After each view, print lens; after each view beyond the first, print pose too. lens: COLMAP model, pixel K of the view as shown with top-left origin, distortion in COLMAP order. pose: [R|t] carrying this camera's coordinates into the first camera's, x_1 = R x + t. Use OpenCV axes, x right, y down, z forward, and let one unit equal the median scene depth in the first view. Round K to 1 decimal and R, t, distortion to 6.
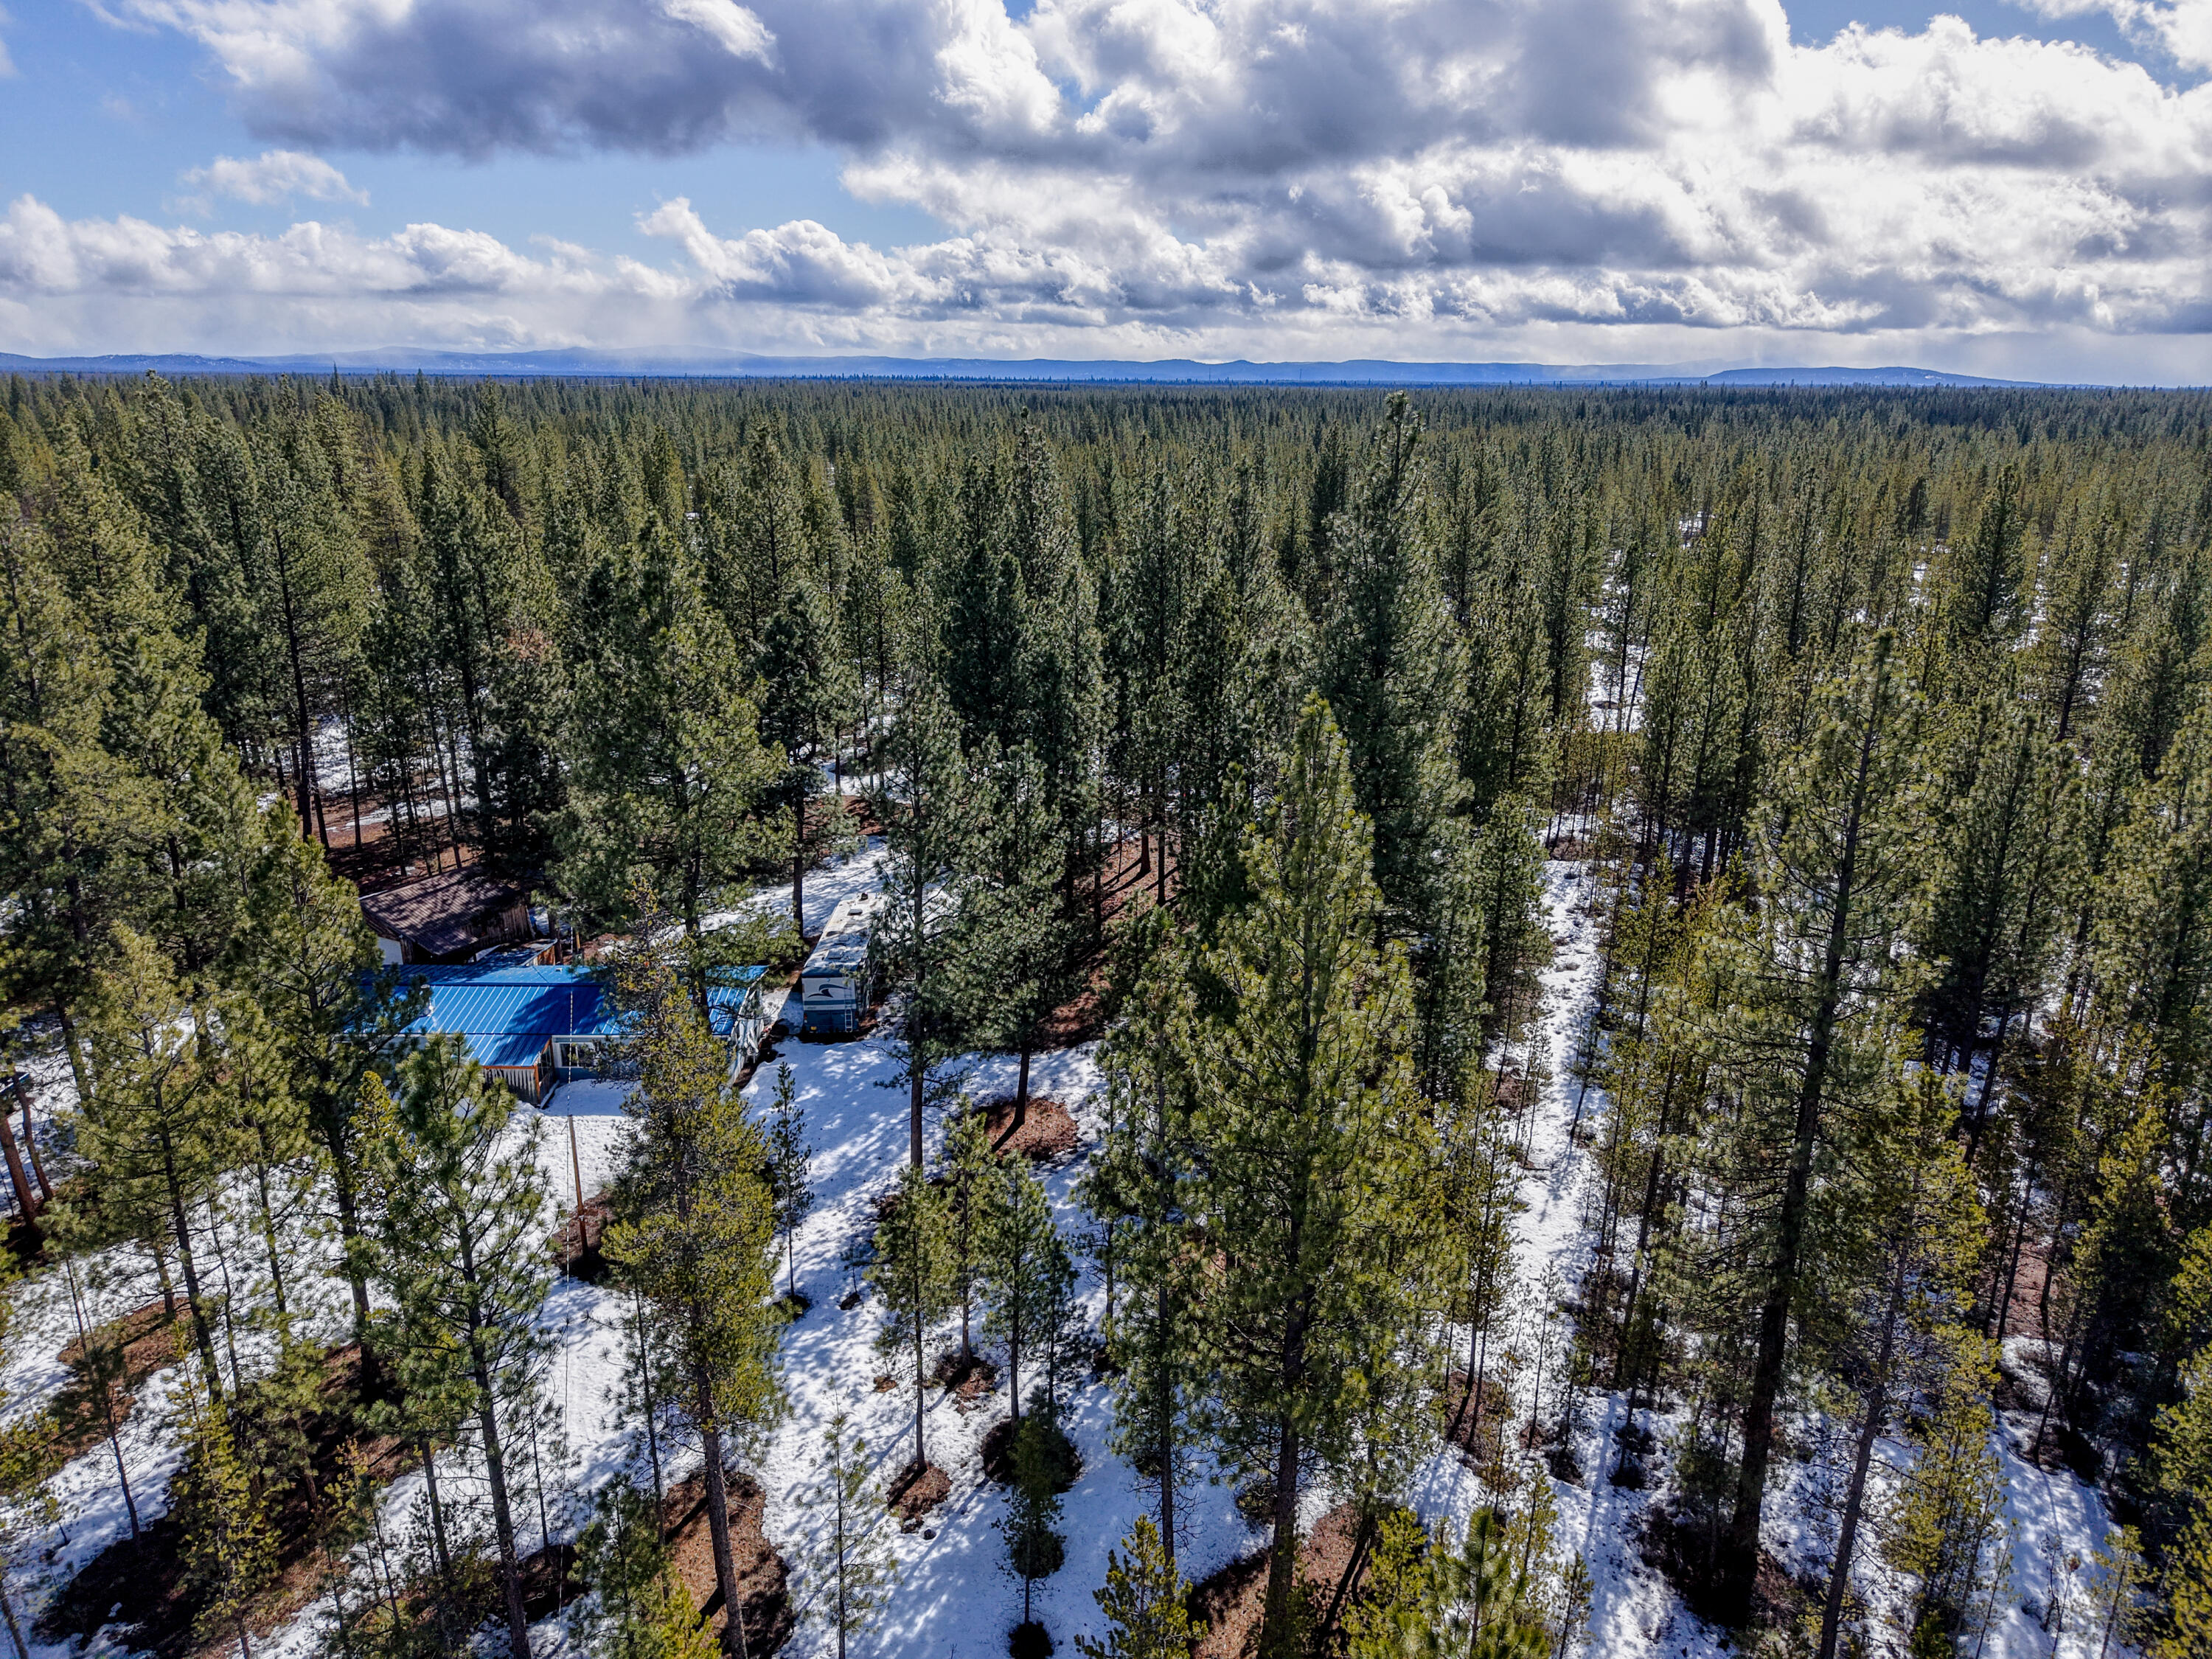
lens RADIAL K [[1541.1, 0, 1106.0], [0, 1541.1, 829.5], [0, 0, 1]] dist [-0.086949, 0.002354]
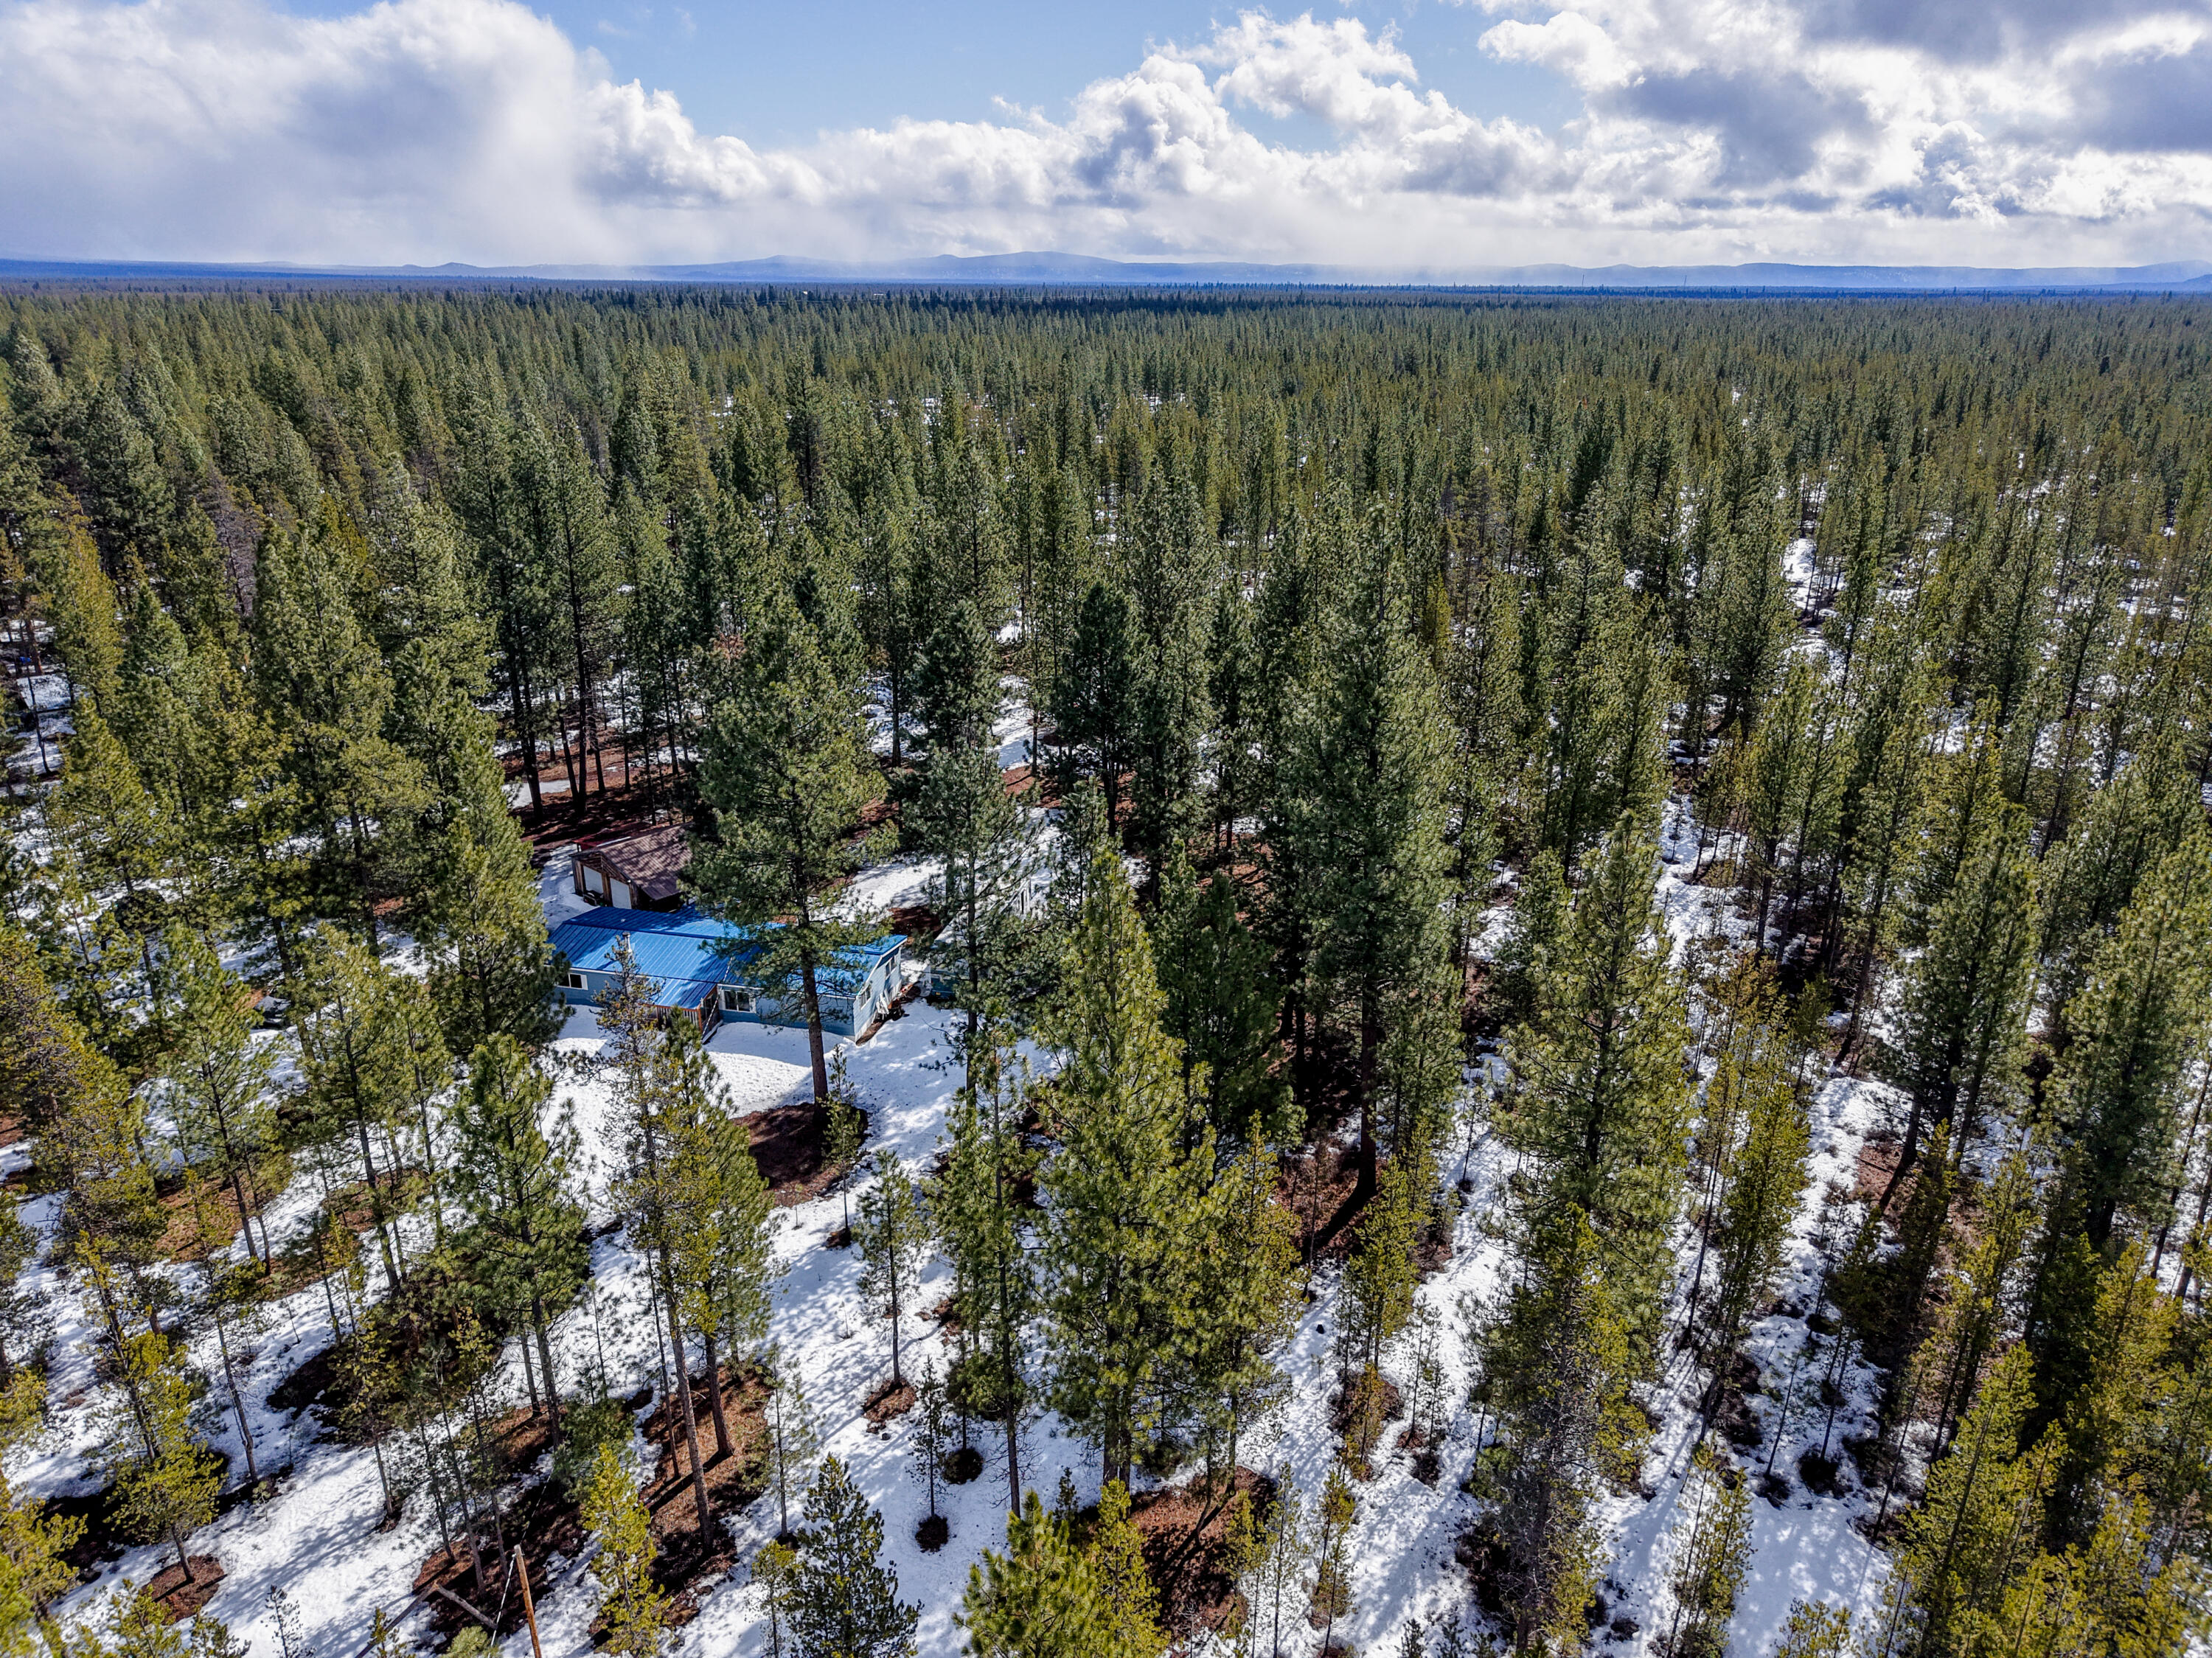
lens RADIAL K [[1555.8, 0, 1114.4], [0, 1555.8, 772.9], [0, 0, 1]] dist [-0.068645, -0.079582]
pose [[0.970217, 0.063912, -0.233655, 0.301536], [-0.056016, 0.997617, 0.040280, -0.137626], [0.235673, -0.025992, 0.971485, -0.168308]]
